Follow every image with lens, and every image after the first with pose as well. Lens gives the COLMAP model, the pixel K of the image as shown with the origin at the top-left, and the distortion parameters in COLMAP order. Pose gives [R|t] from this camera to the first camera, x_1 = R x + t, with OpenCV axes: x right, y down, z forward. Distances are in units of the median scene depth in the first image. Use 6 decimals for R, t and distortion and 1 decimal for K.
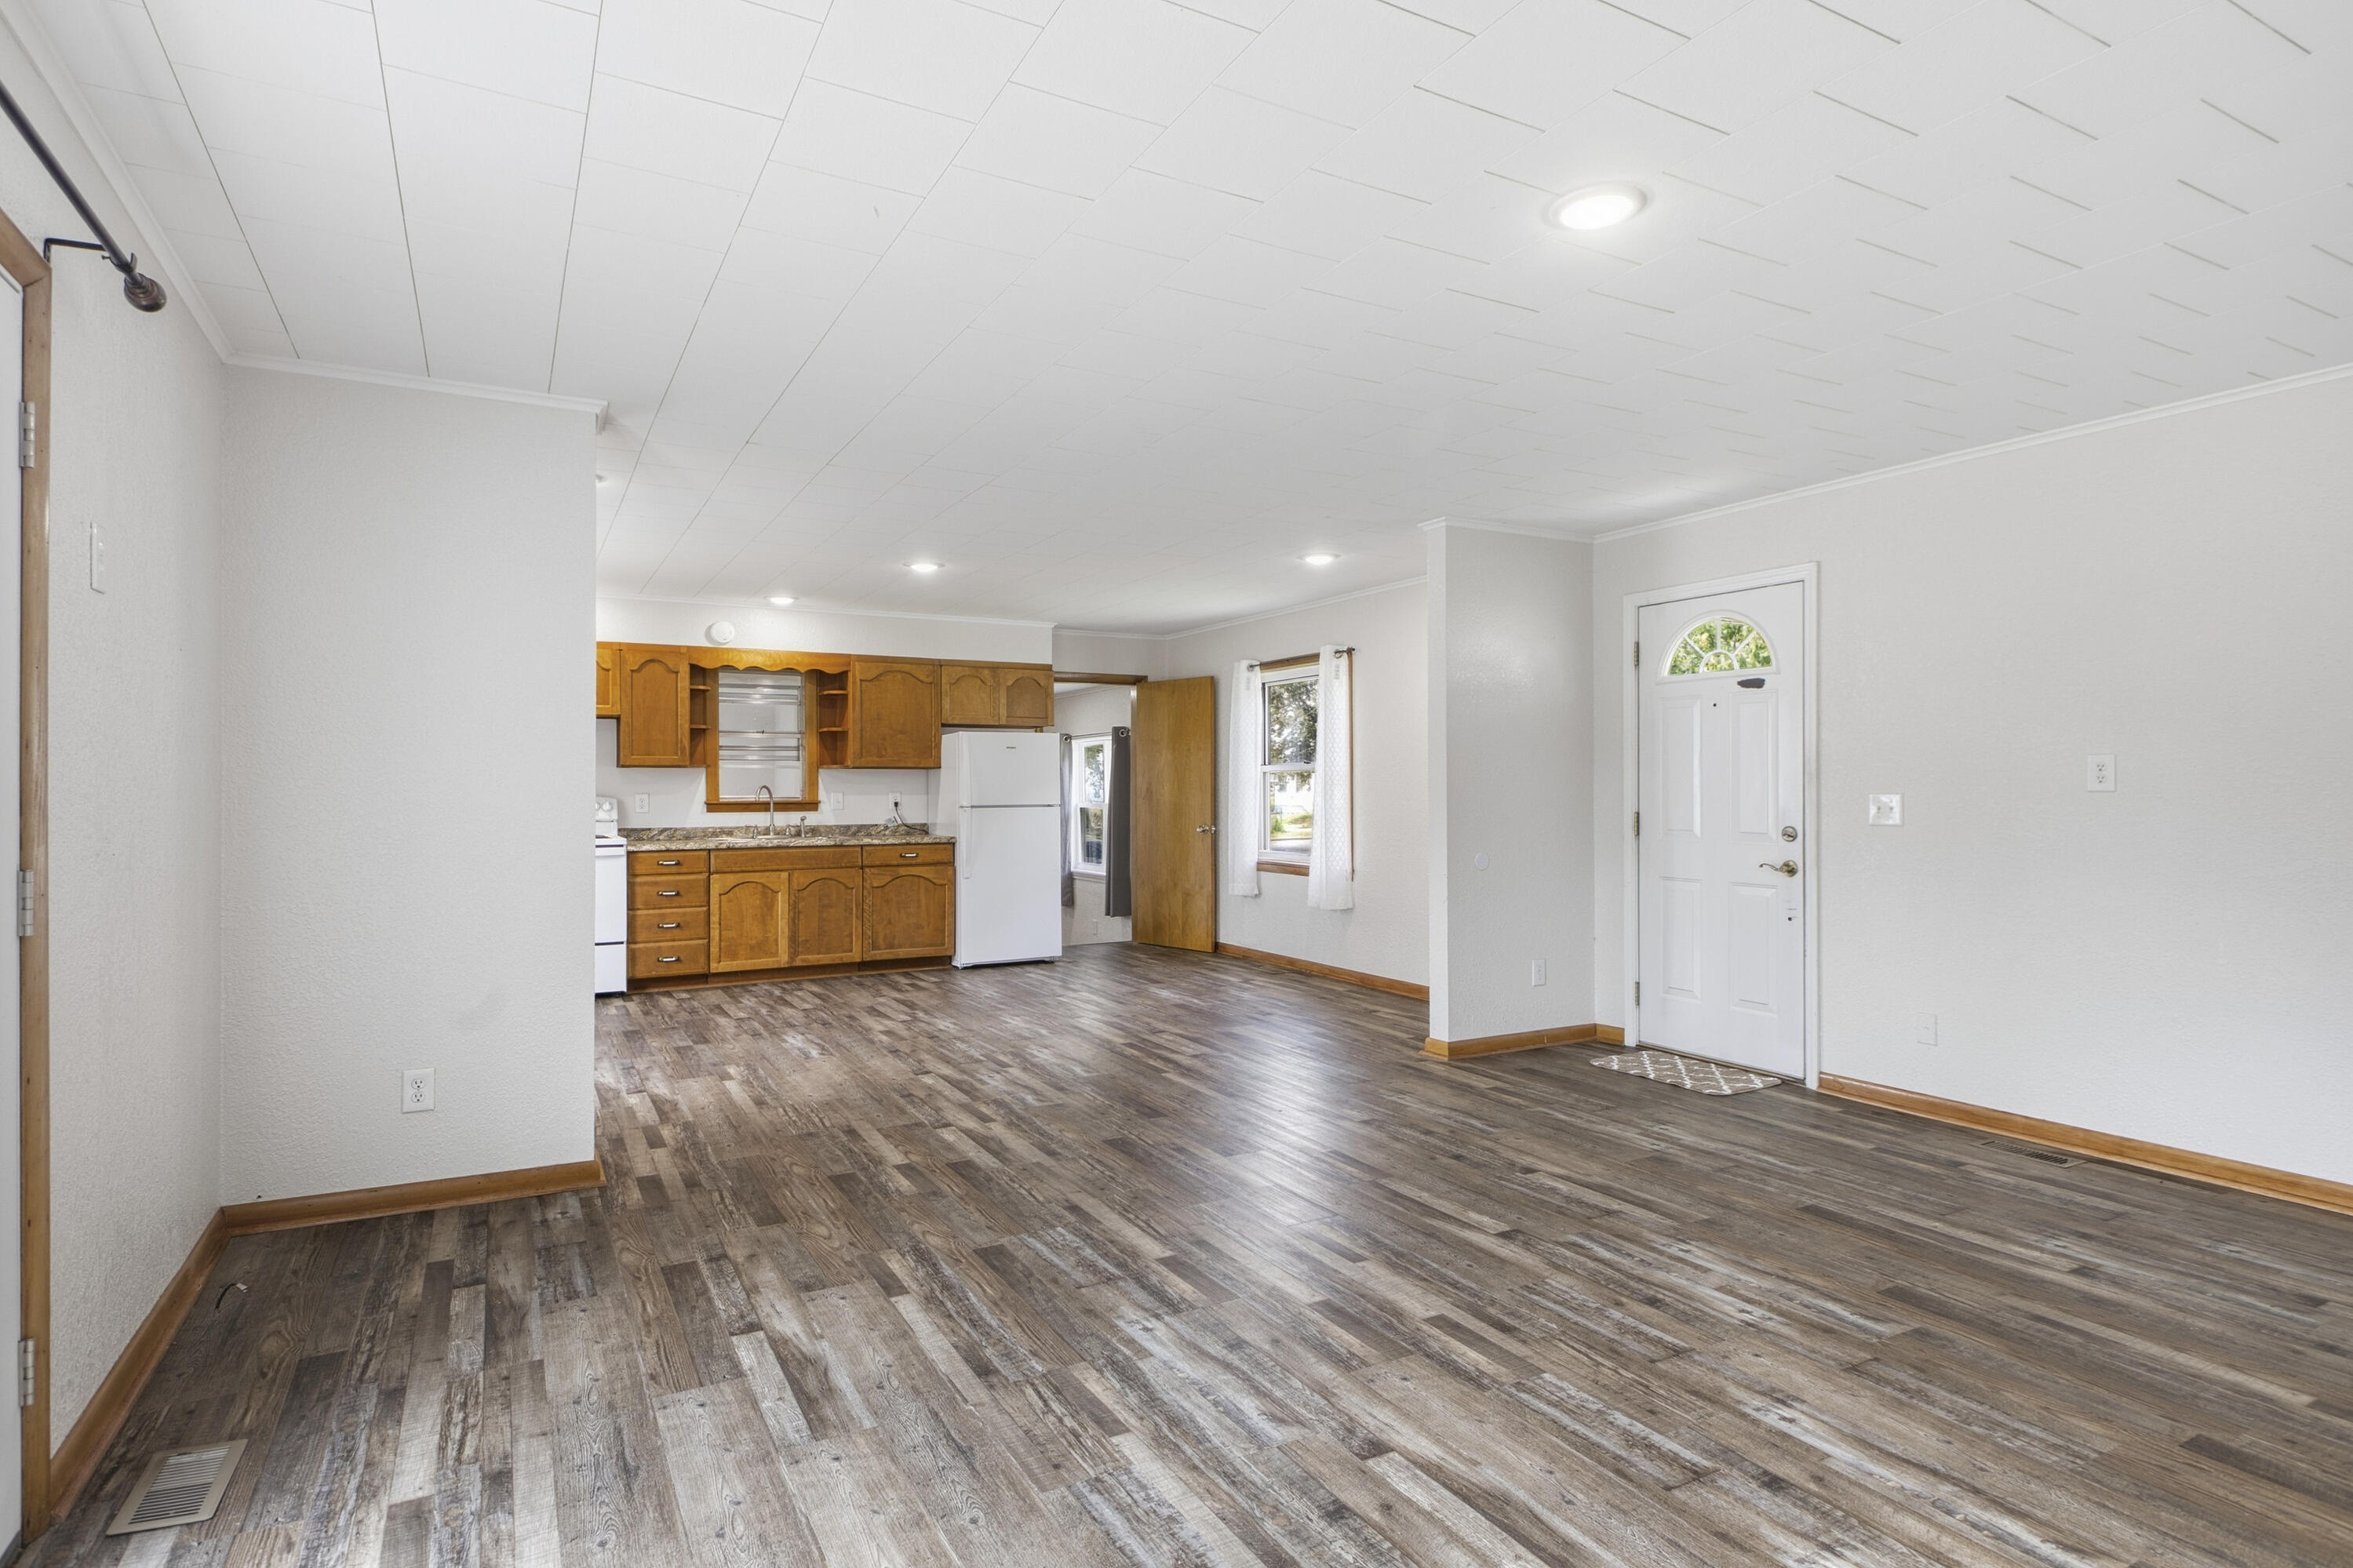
lens RADIAL K [[1292.7, 0, 1243.5], [0, 1292.7, 781.4], [0, 0, 1]] dist [0.020096, -0.006429]
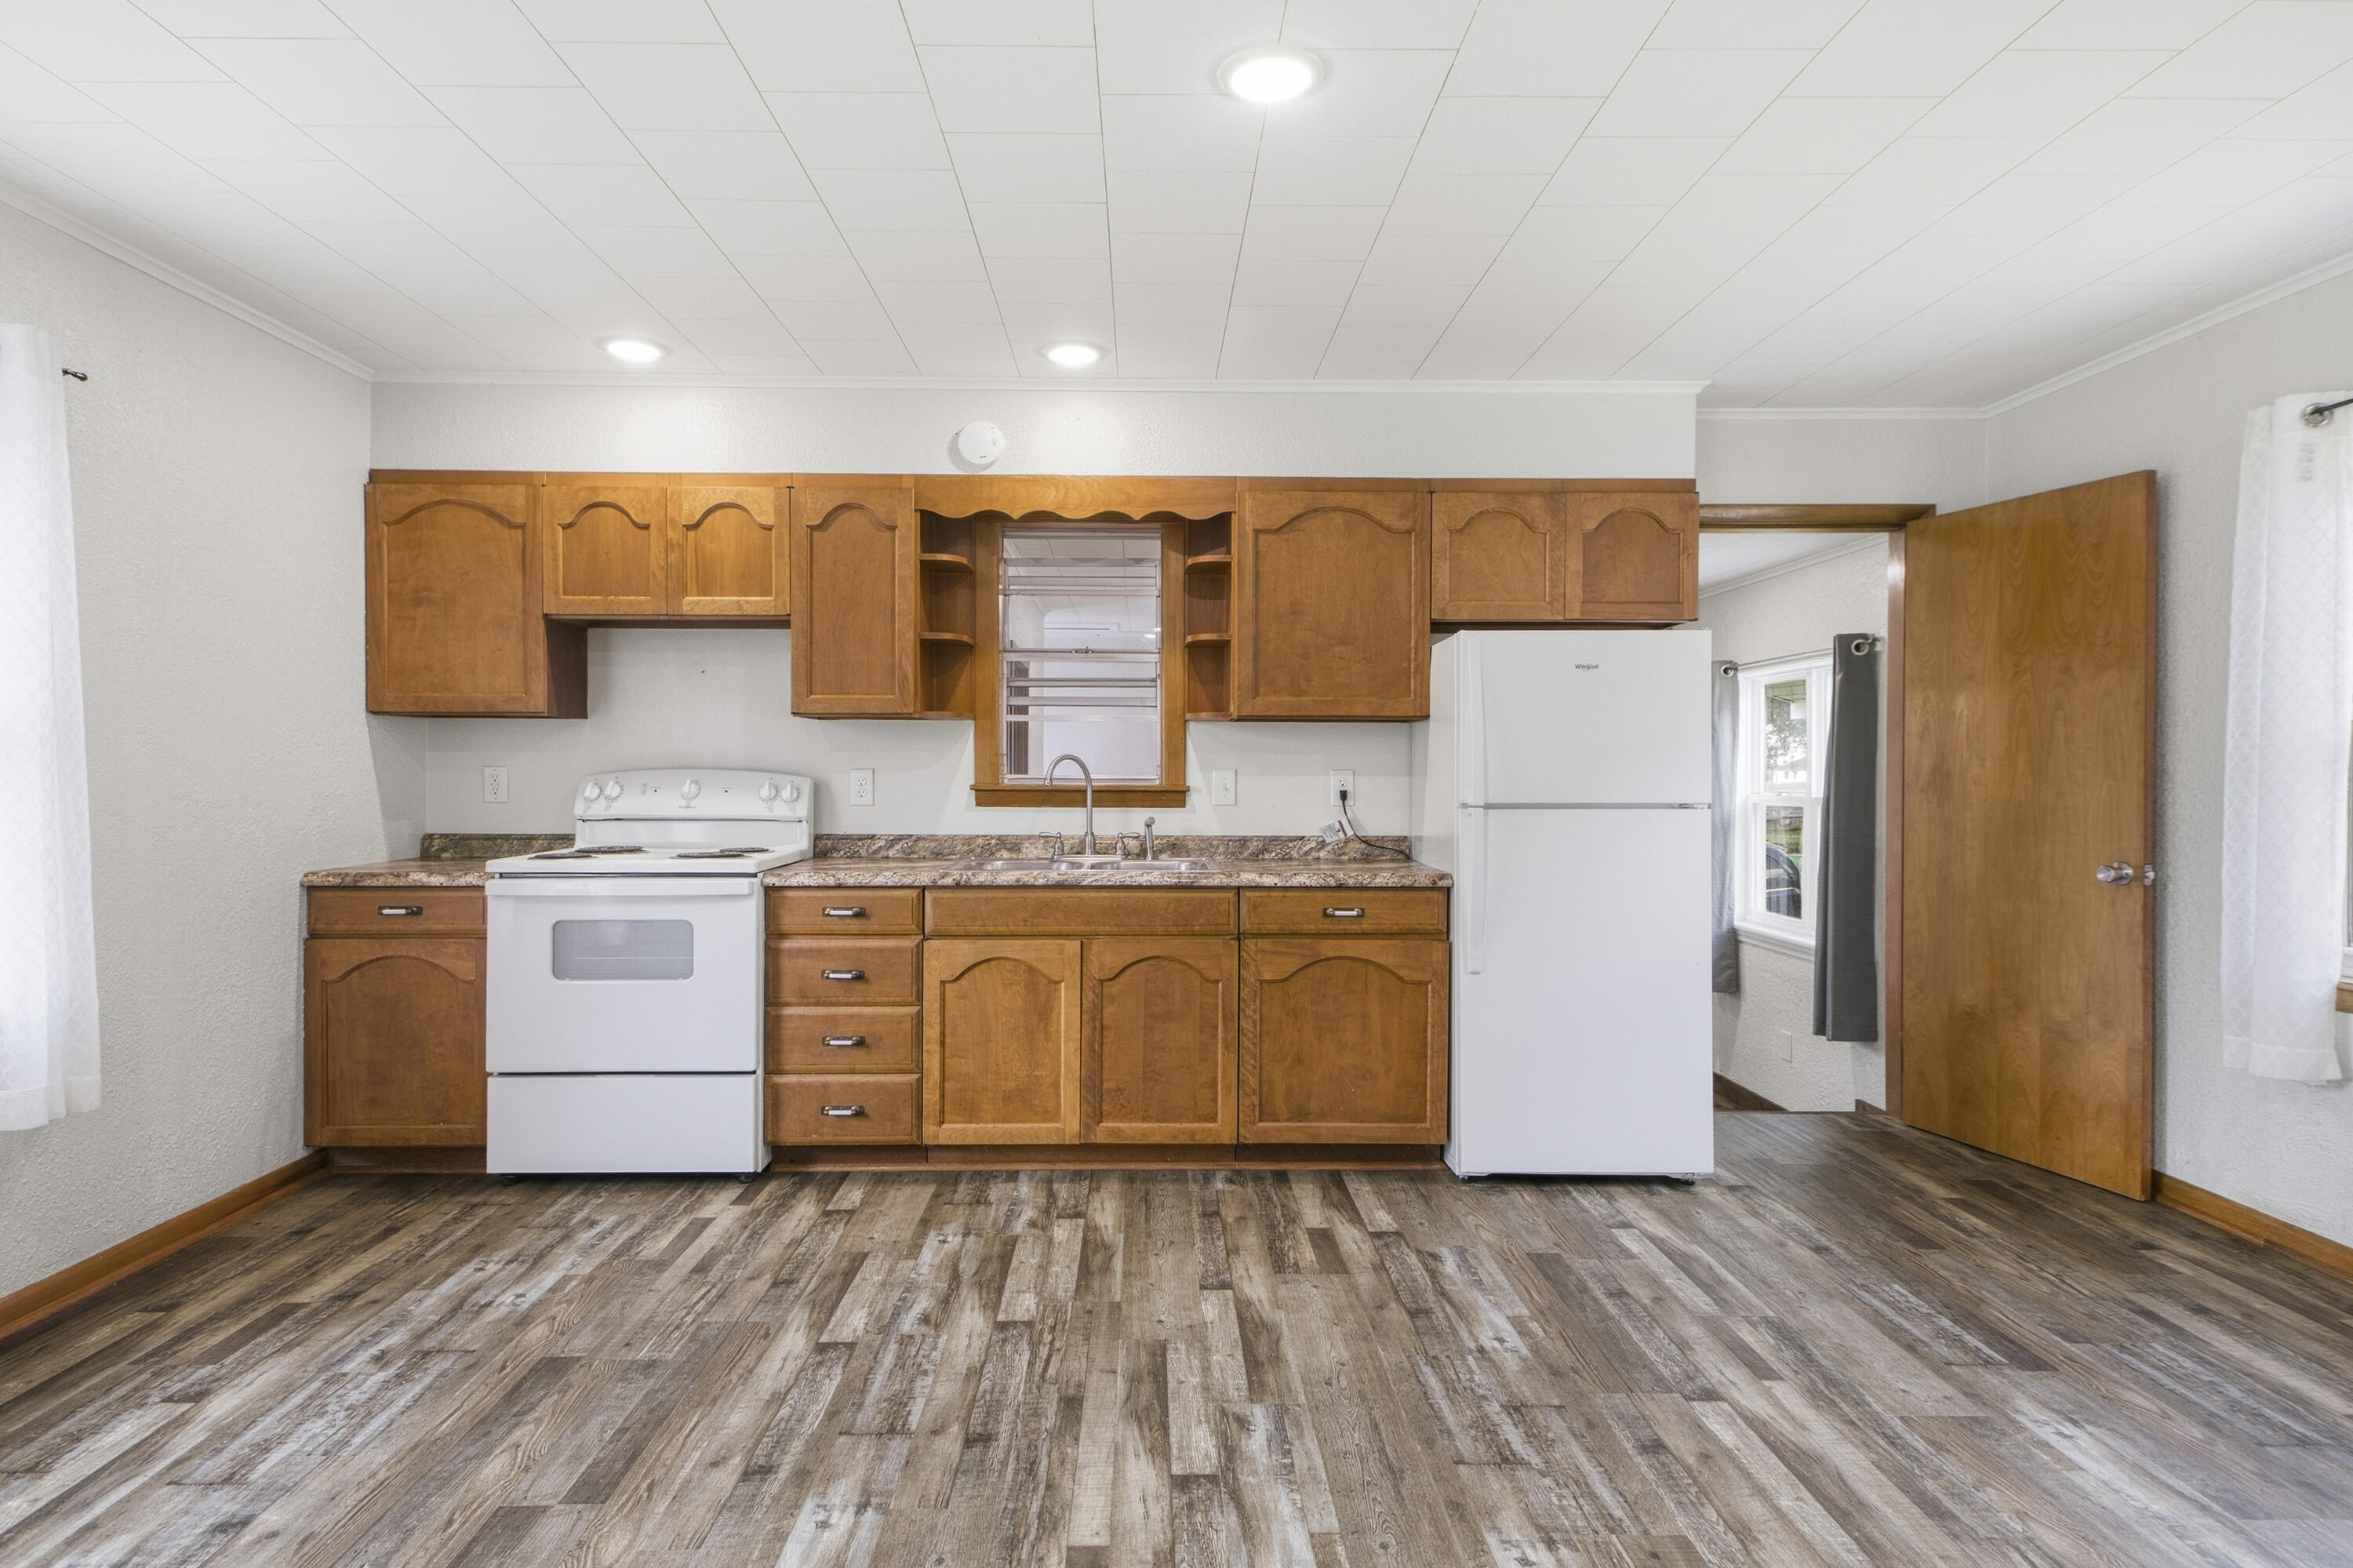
lens RADIAL K [[1292.9, 0, 1163.6], [0, 1292.9, 773.7], [0, 0, 1]] dist [0.020096, -0.006429]
pose [[0.856656, 0.008369, -0.515820, -0.086951], [-0.004913, 0.999955, 0.008065, 0.006398], [0.515865, -0.004375, 0.856659, 0.616968]]
